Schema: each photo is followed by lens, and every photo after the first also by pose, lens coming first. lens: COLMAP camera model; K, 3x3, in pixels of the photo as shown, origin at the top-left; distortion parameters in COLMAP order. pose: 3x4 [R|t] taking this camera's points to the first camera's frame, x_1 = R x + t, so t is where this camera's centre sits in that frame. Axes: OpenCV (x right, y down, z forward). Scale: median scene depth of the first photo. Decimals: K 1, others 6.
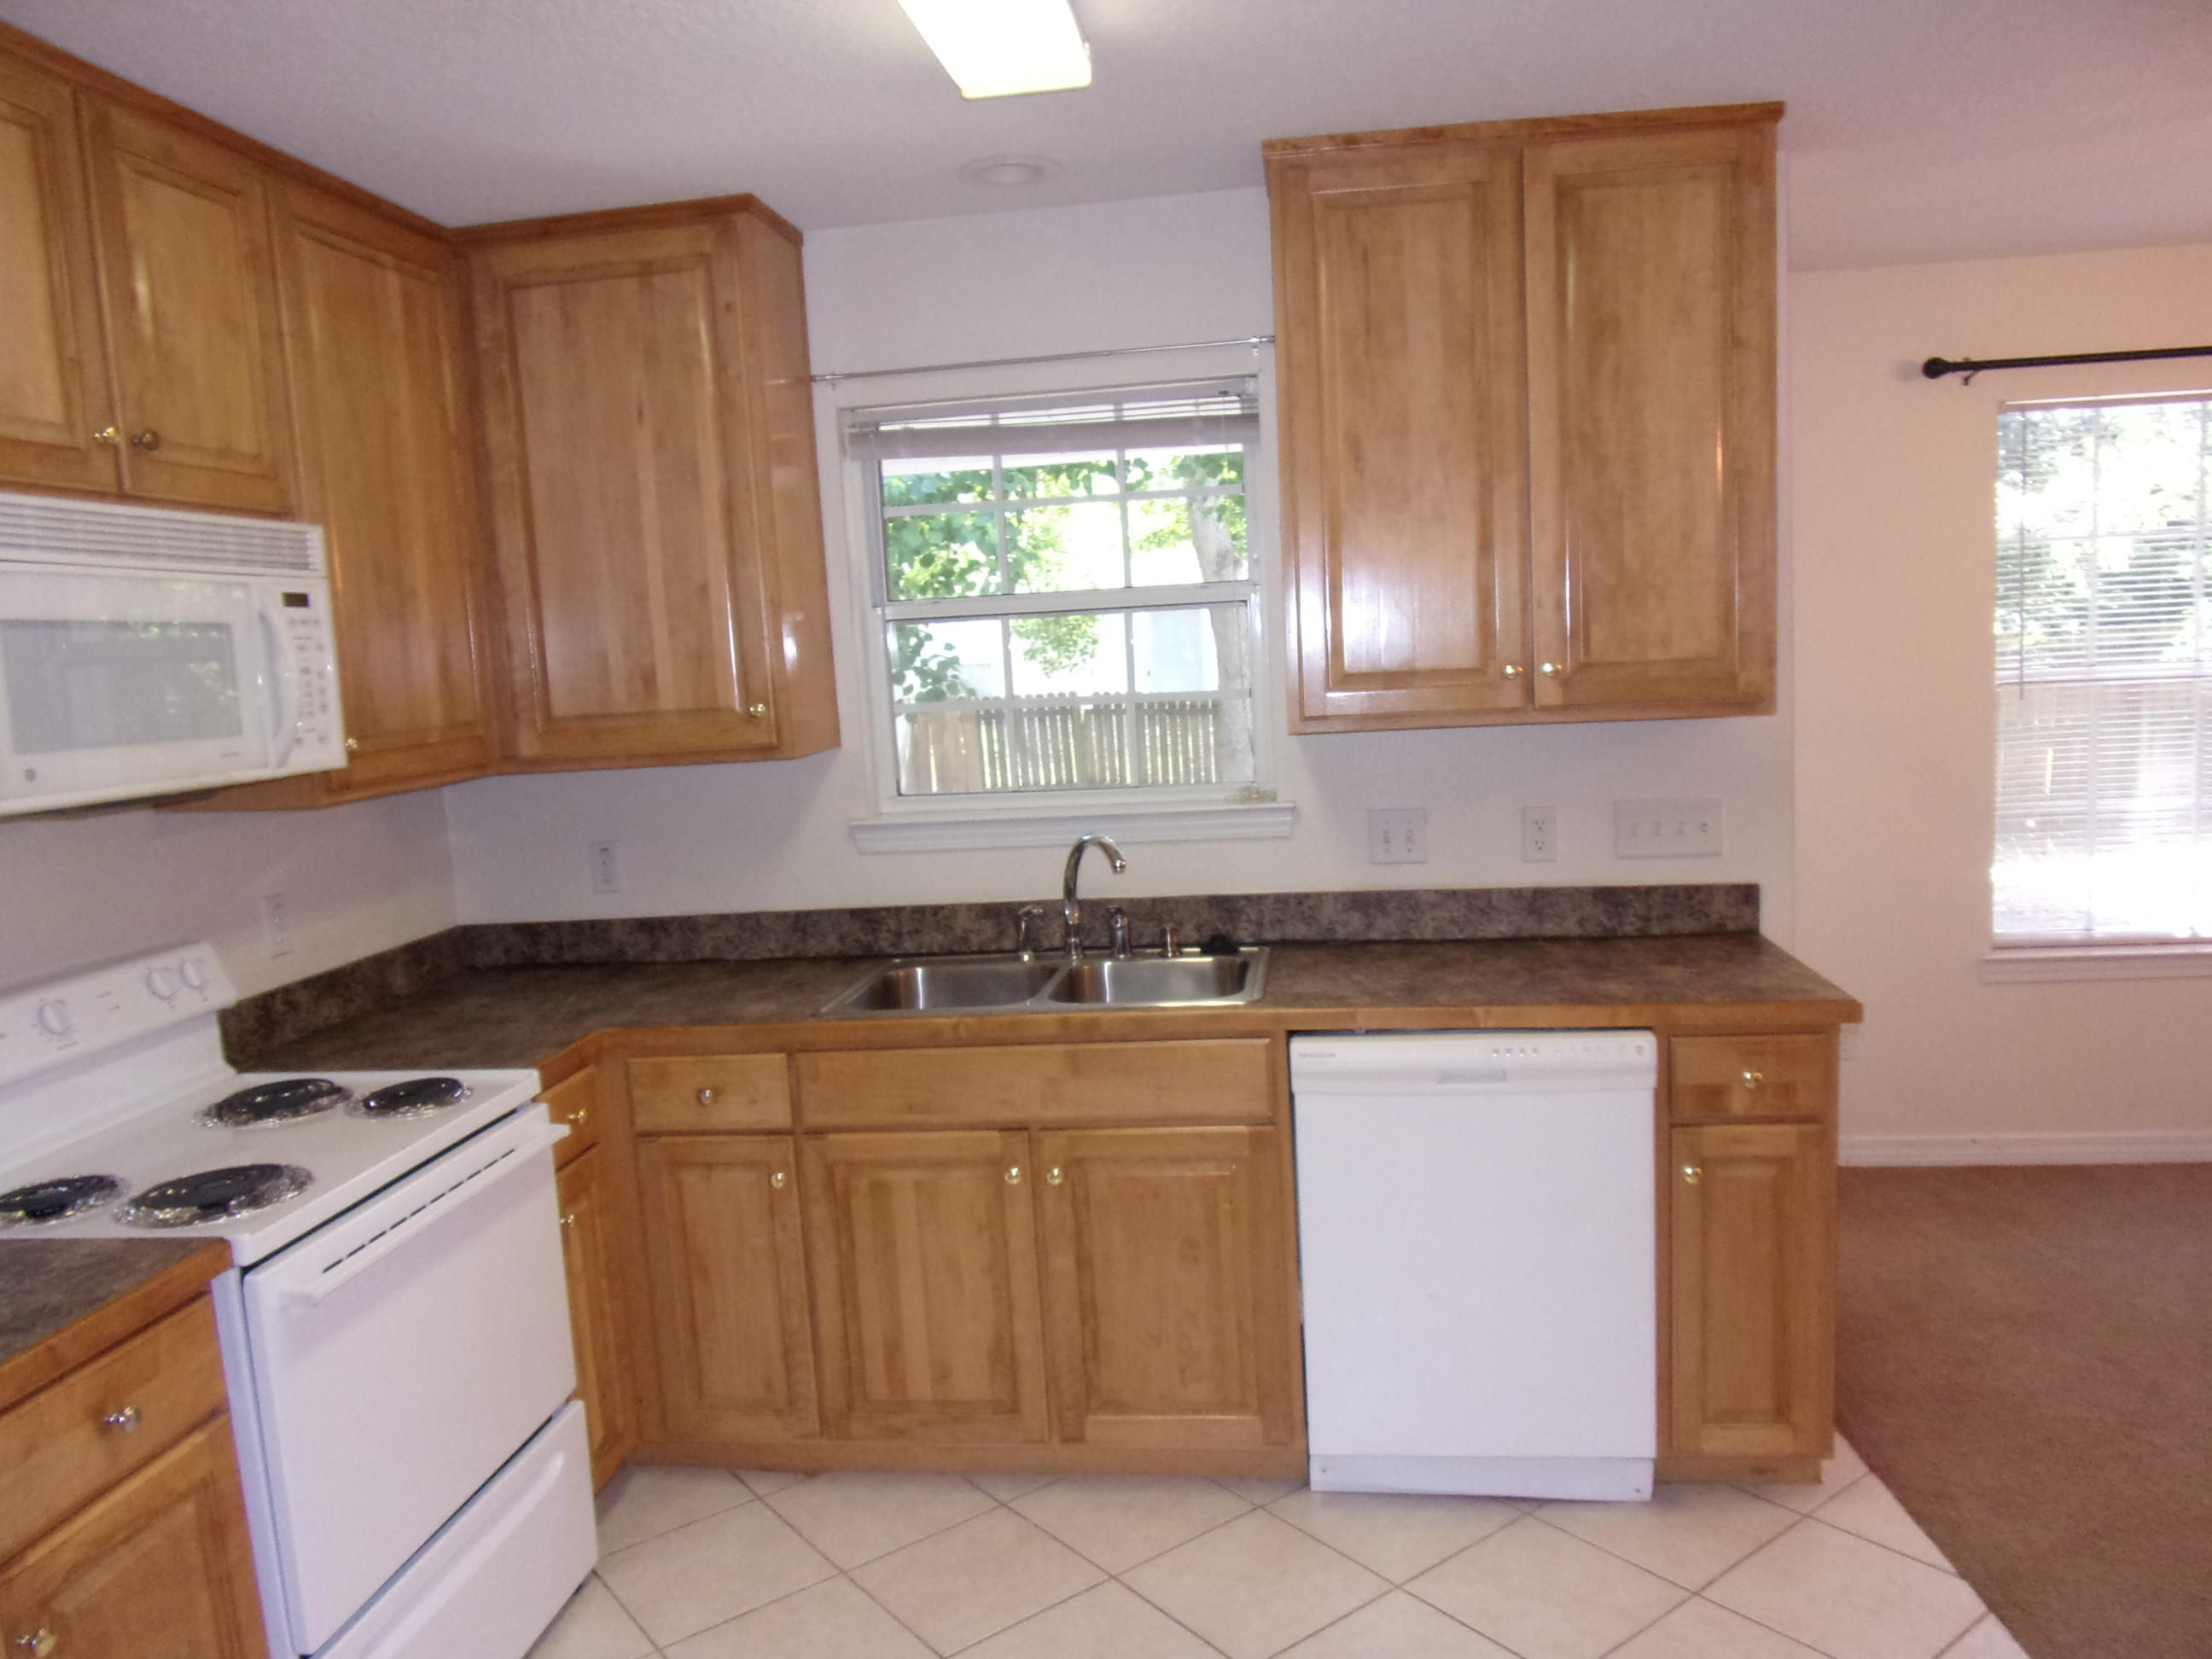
lens RADIAL K [[1584.0, 0, 1116.4], [0, 1584.0, 842.3], [0, 0, 1]] dist [-0.037707, 0.000085]
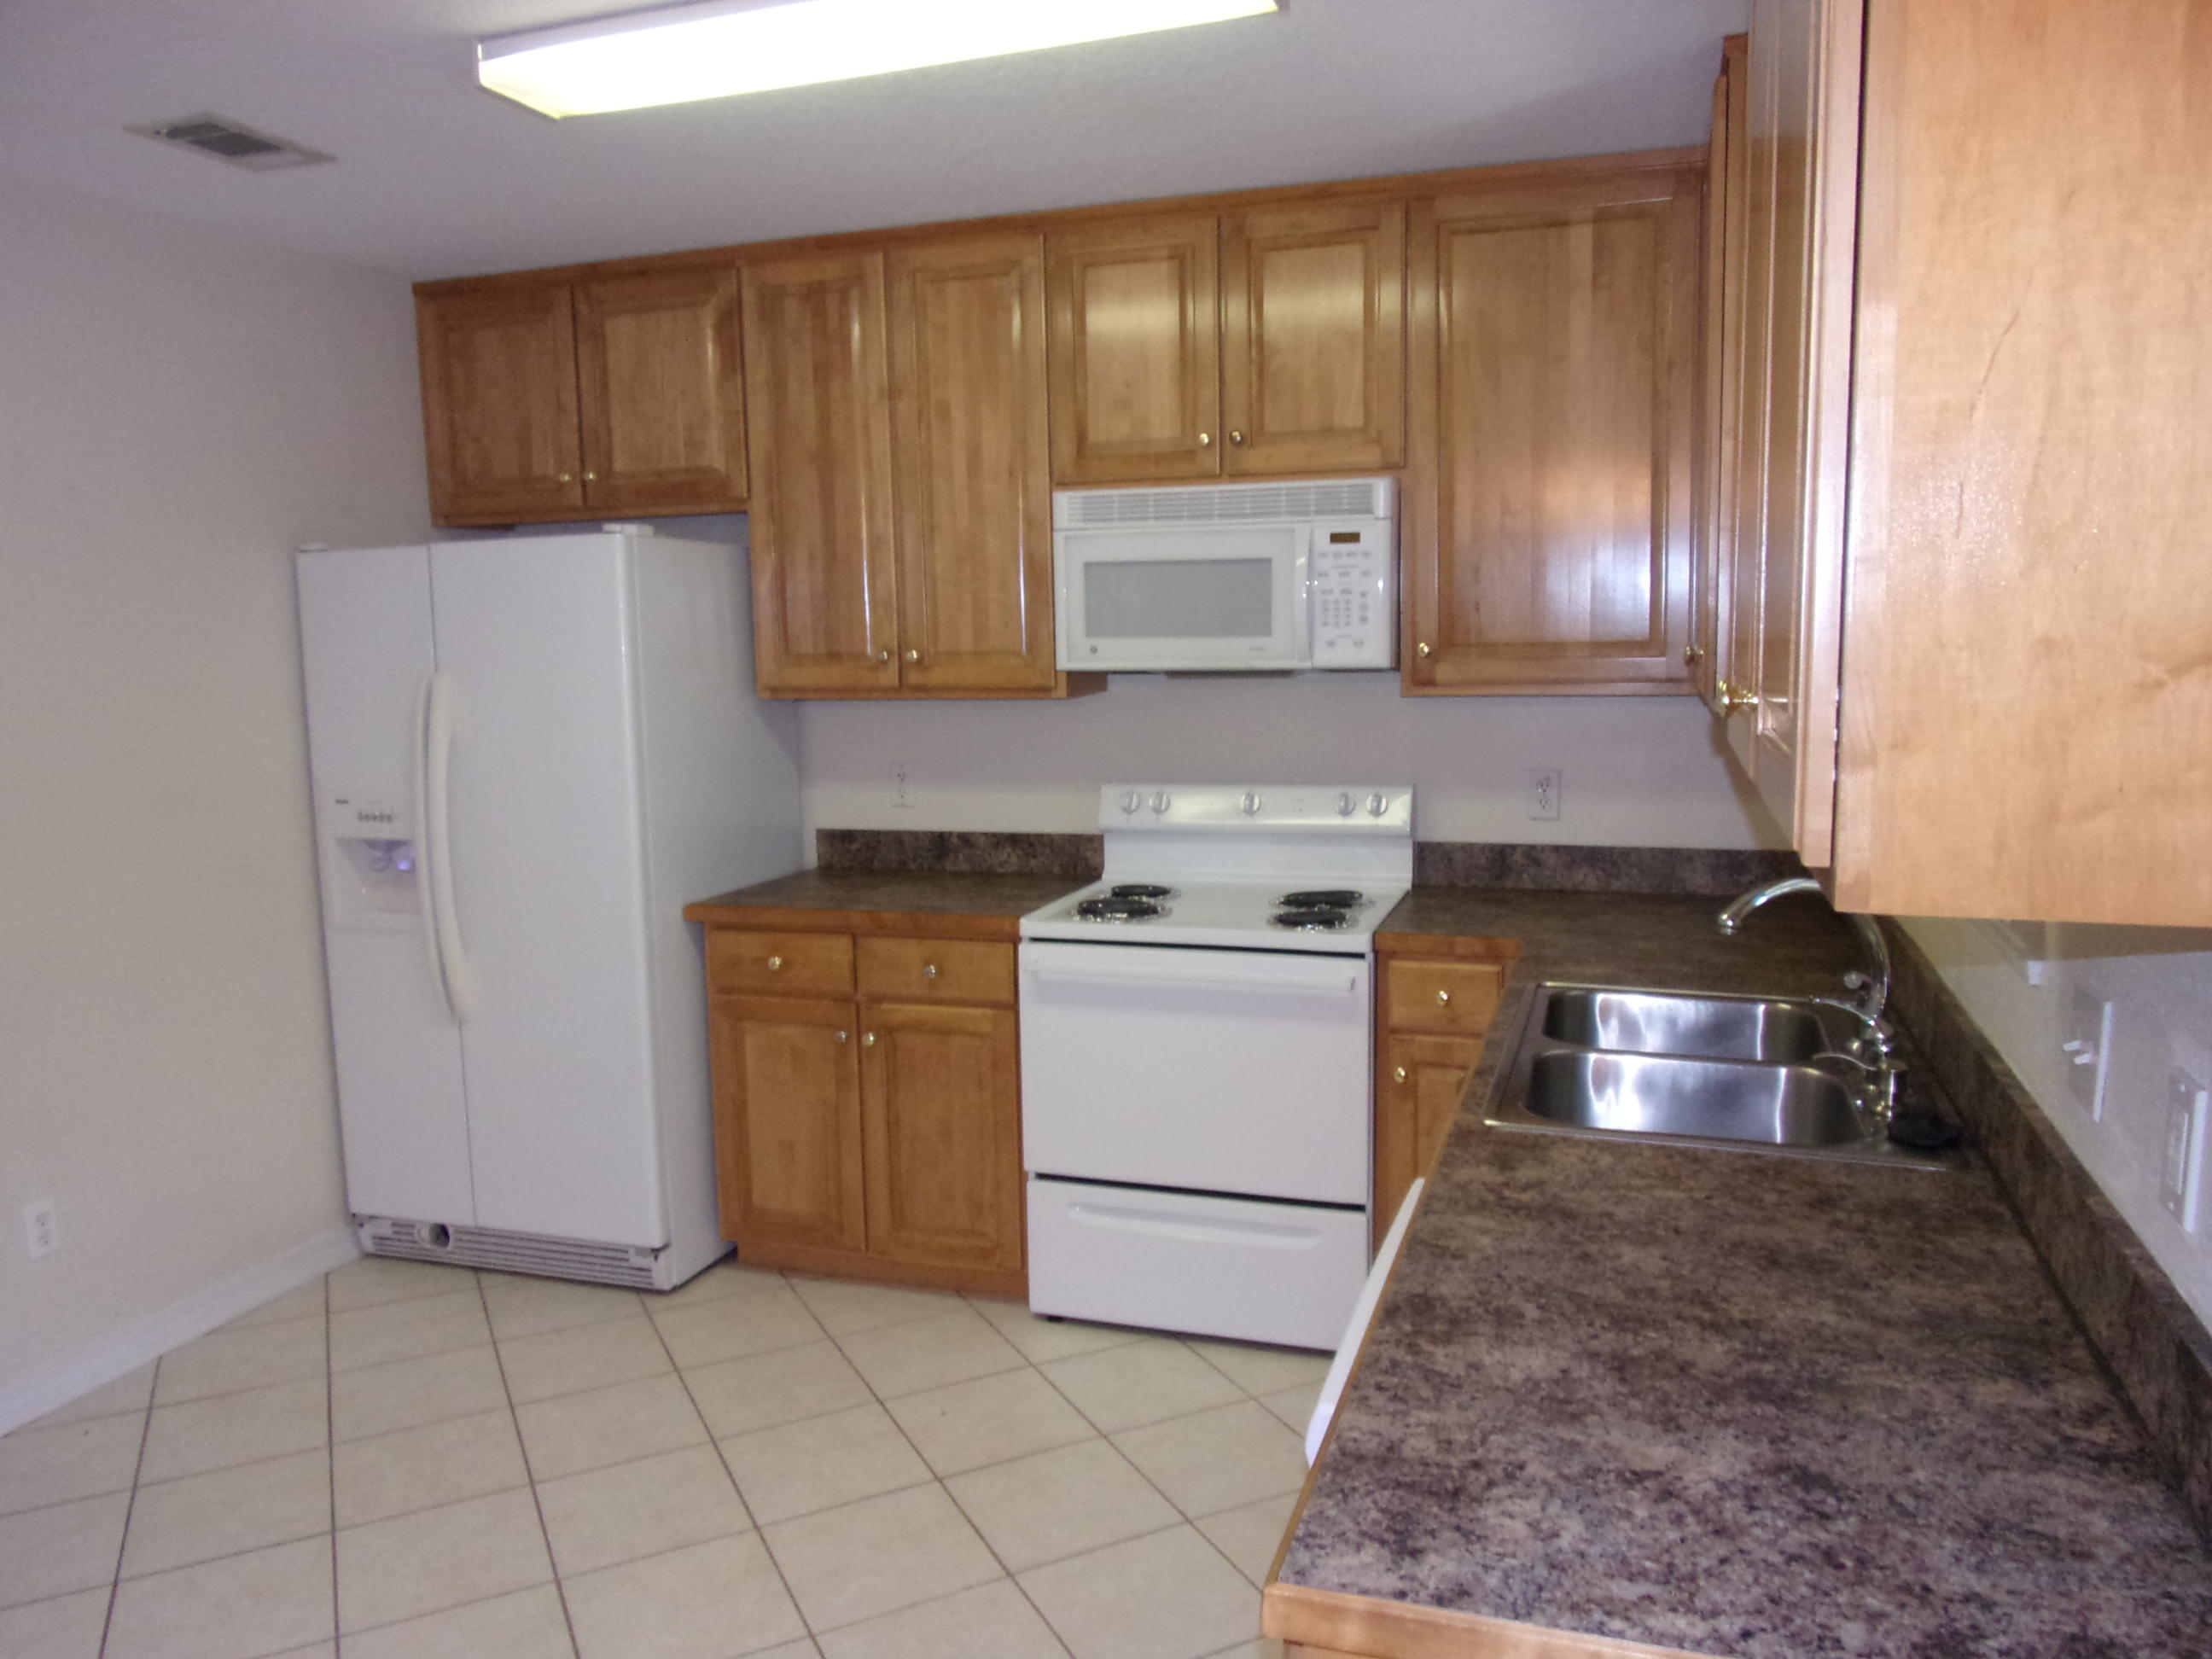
lens RADIAL K [[1584.0, 0, 1104.0], [0, 1584.0, 844.1], [0, 0, 1]] dist [-0.037707, 0.000085]
pose [[-0.172534, 0.195056, -0.965497, 0.881878], [-0.094595, 0.972385, 0.213351, -0.171911], [0.980451, 0.128141, -0.149318, 1.050621]]
